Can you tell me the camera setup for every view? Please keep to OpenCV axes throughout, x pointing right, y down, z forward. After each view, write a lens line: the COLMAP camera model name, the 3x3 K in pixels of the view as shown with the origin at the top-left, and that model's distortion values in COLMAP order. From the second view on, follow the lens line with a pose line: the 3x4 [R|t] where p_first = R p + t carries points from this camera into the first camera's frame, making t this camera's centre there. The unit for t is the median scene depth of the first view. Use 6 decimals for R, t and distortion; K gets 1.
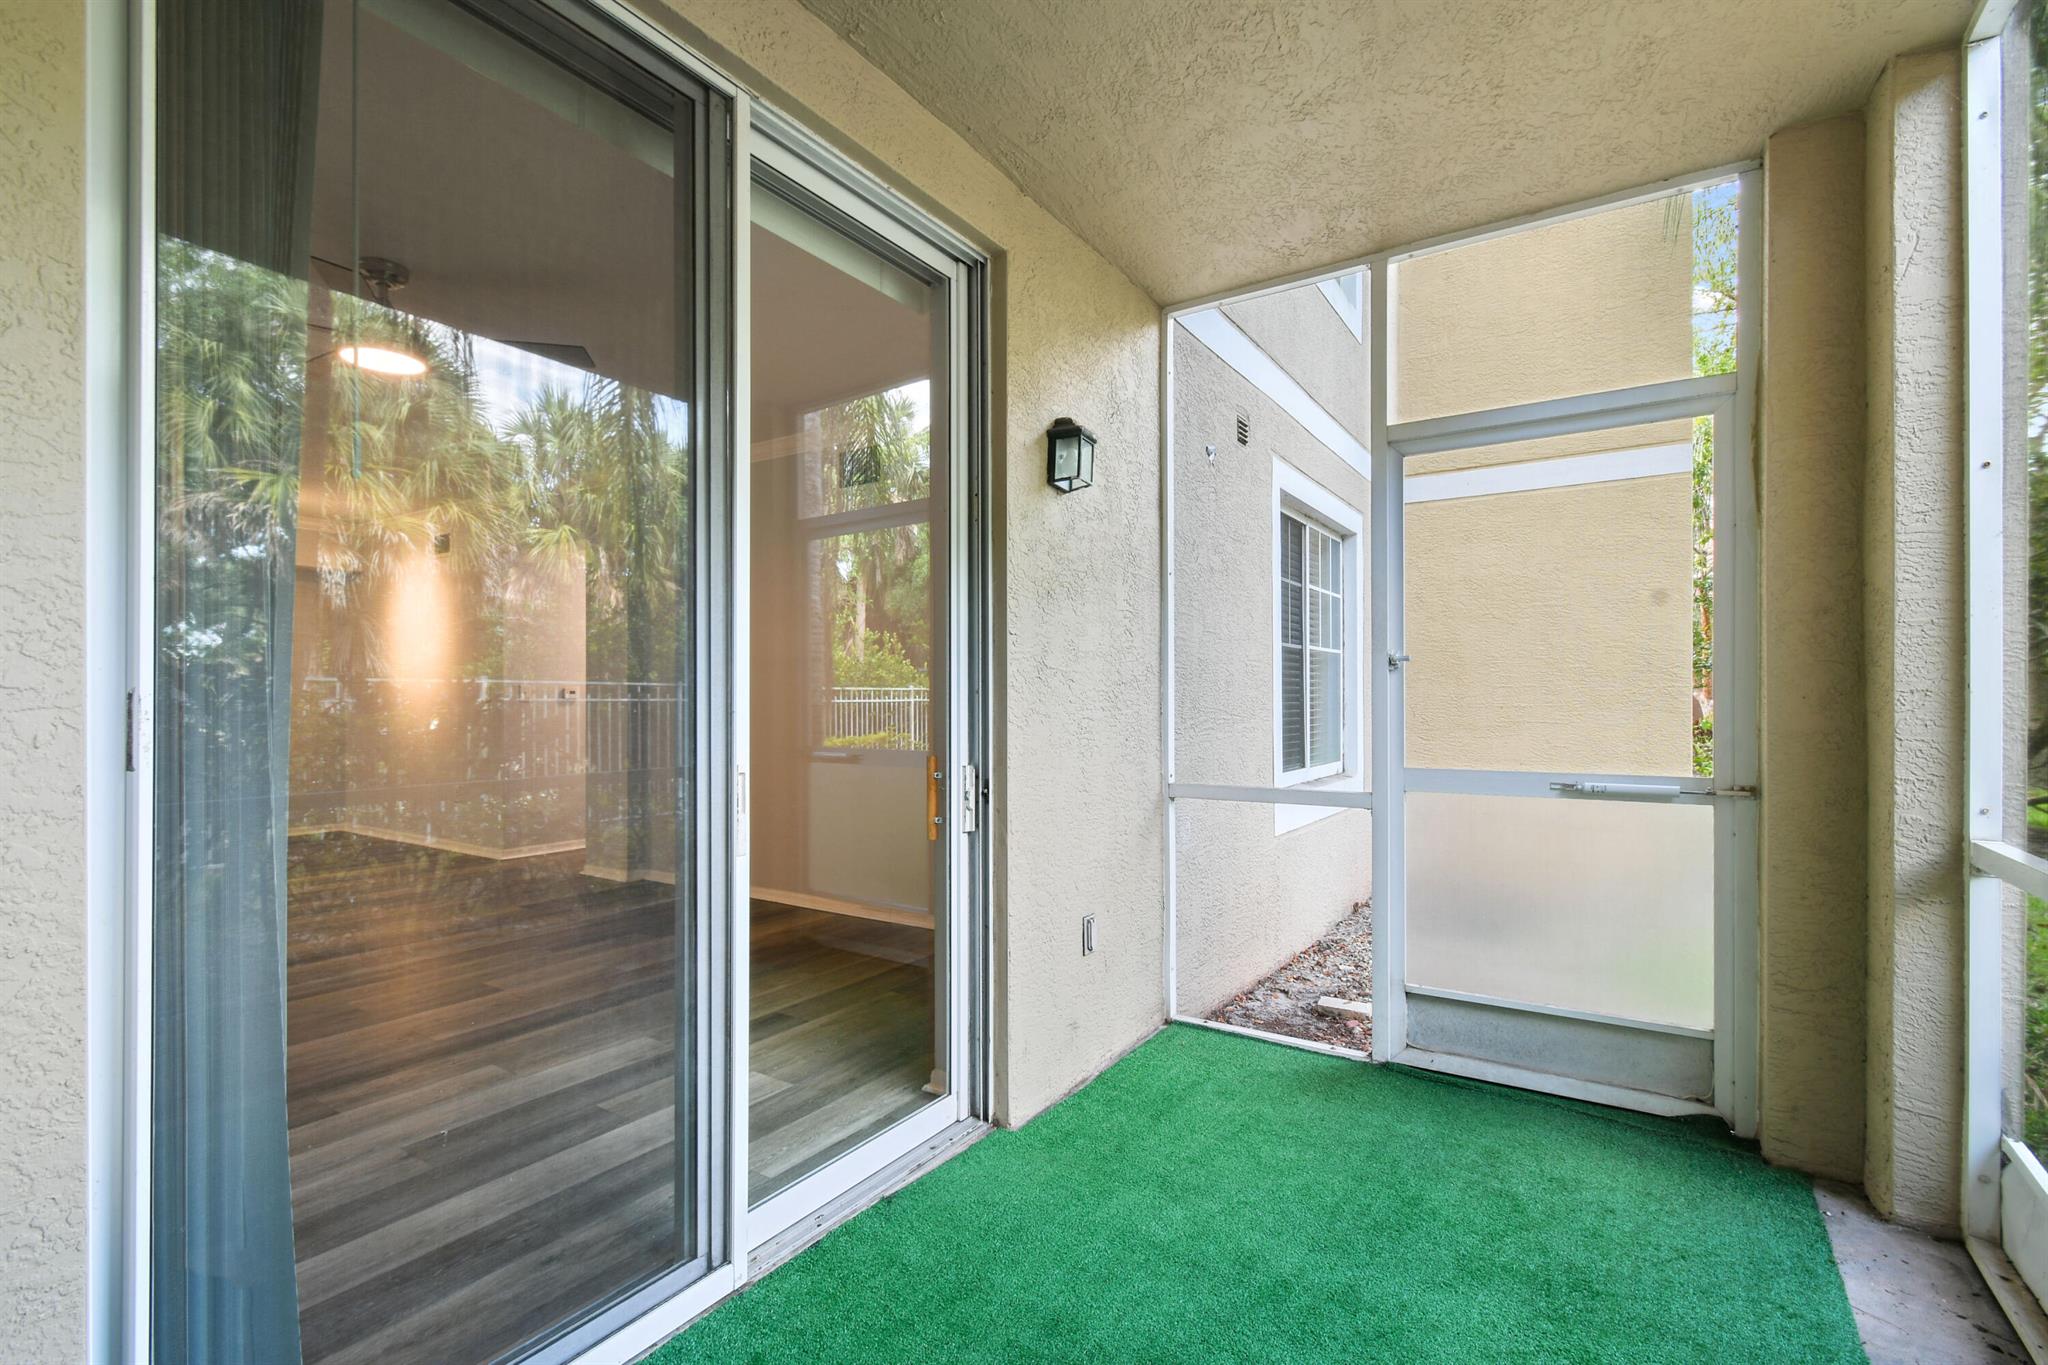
lens RADIAL K [[925.1, 0, 1029.9], [0, 925.1, 701.8], [0, 0, 1]] dist [-0.001565, -0.001364]
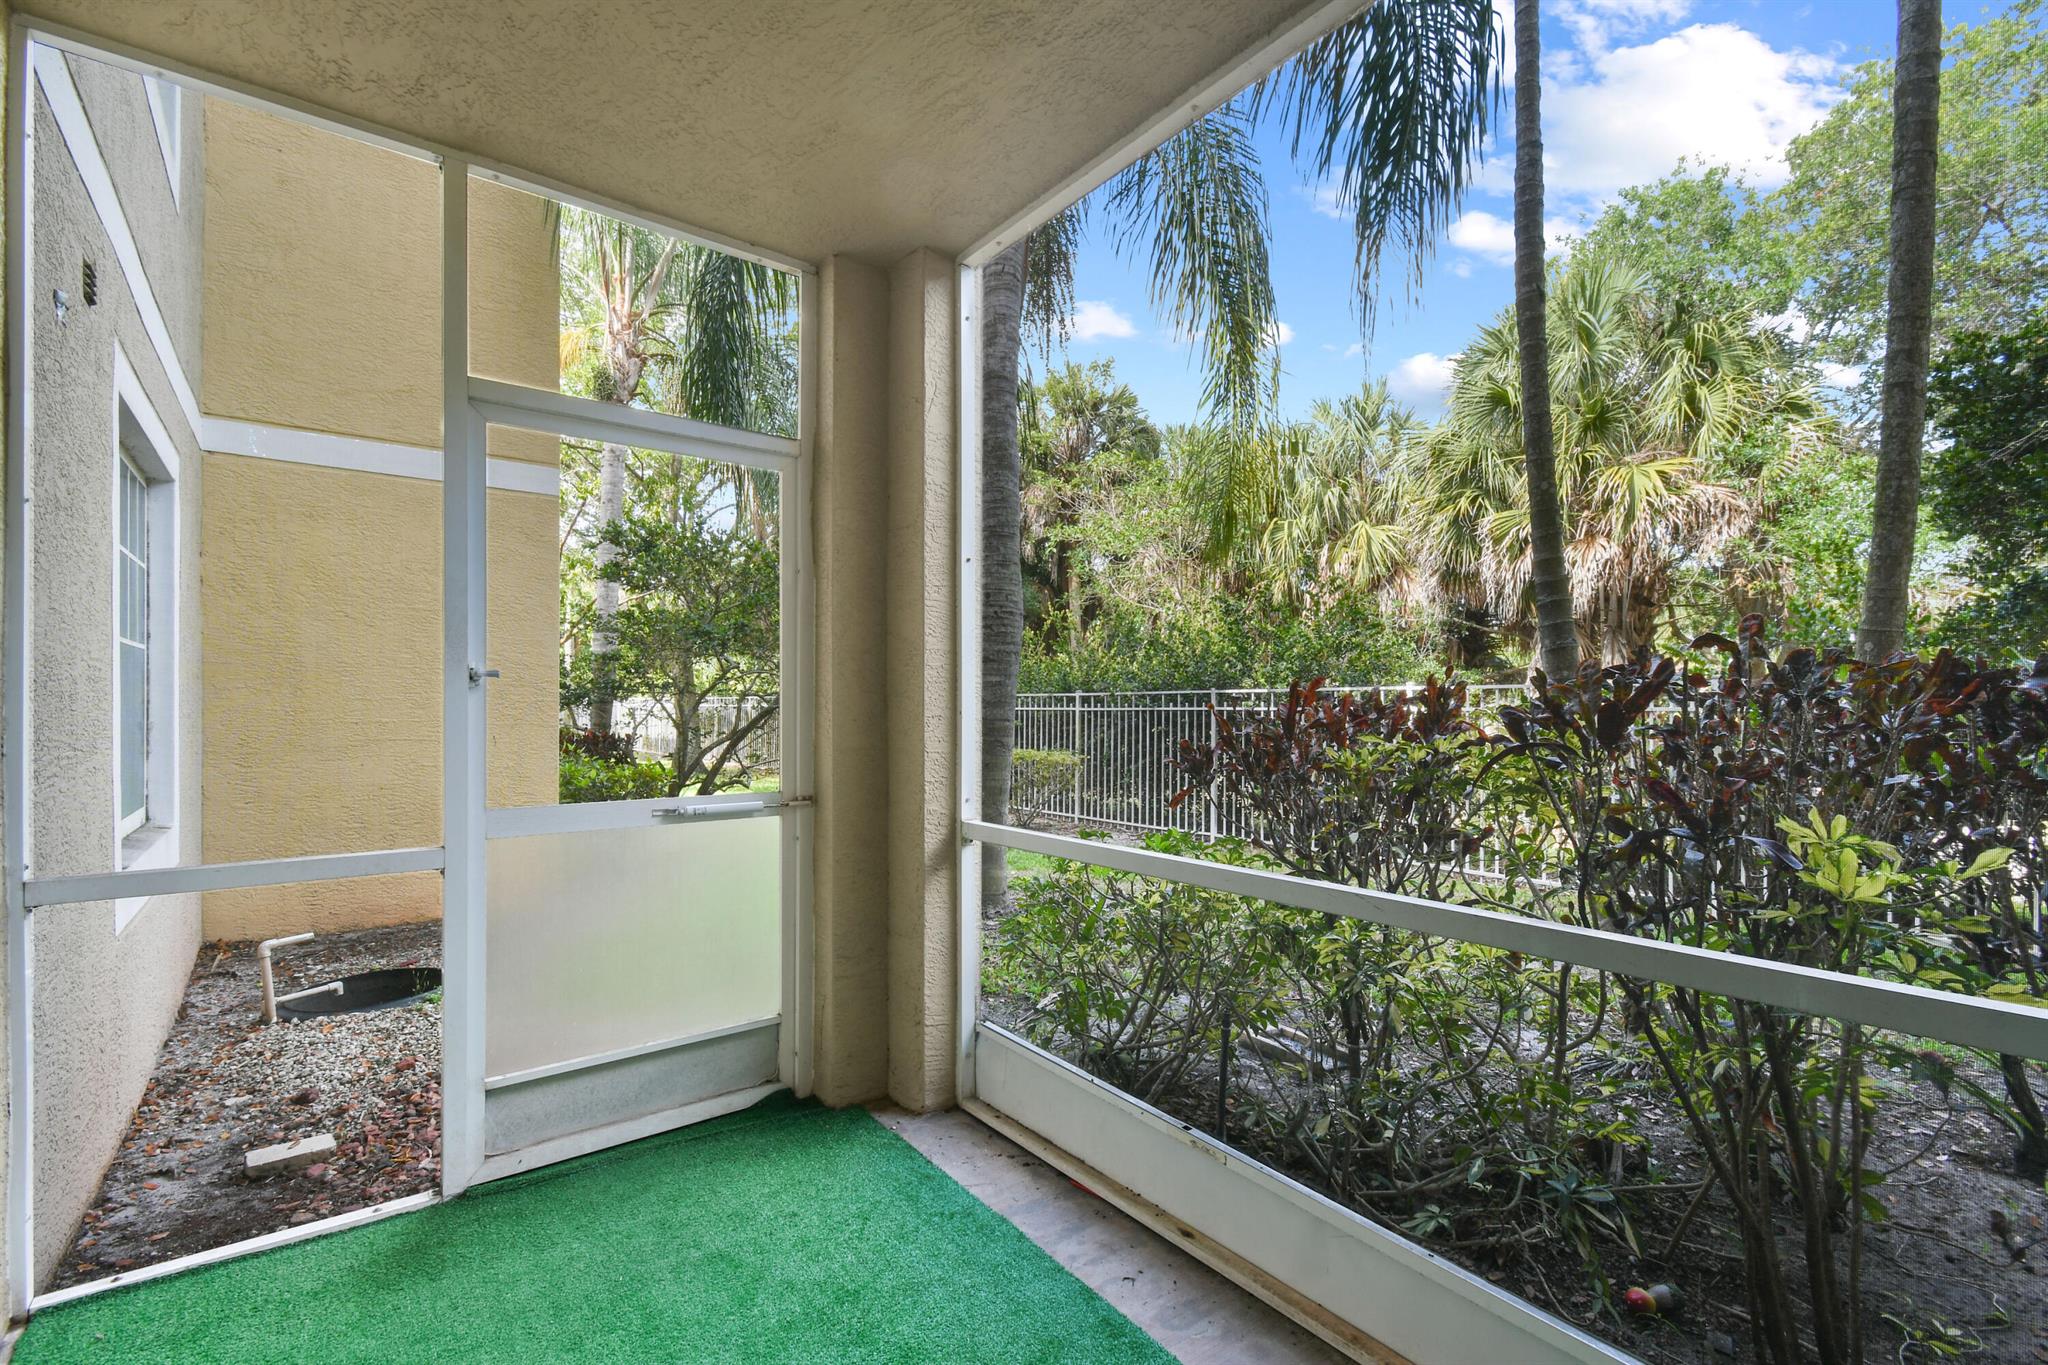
lens RADIAL K [[925.1, 0, 1029.9], [0, 925.1, 701.8], [0, 0, 1]] dist [-0.001565, -0.001364]
pose [[0.312644, 0.006969, 0.949845, -0.221432], [0.000910, 0.999970, -0.007637, -0.016615], [-0.949870, 0.003252, 0.312628, 0.323776]]
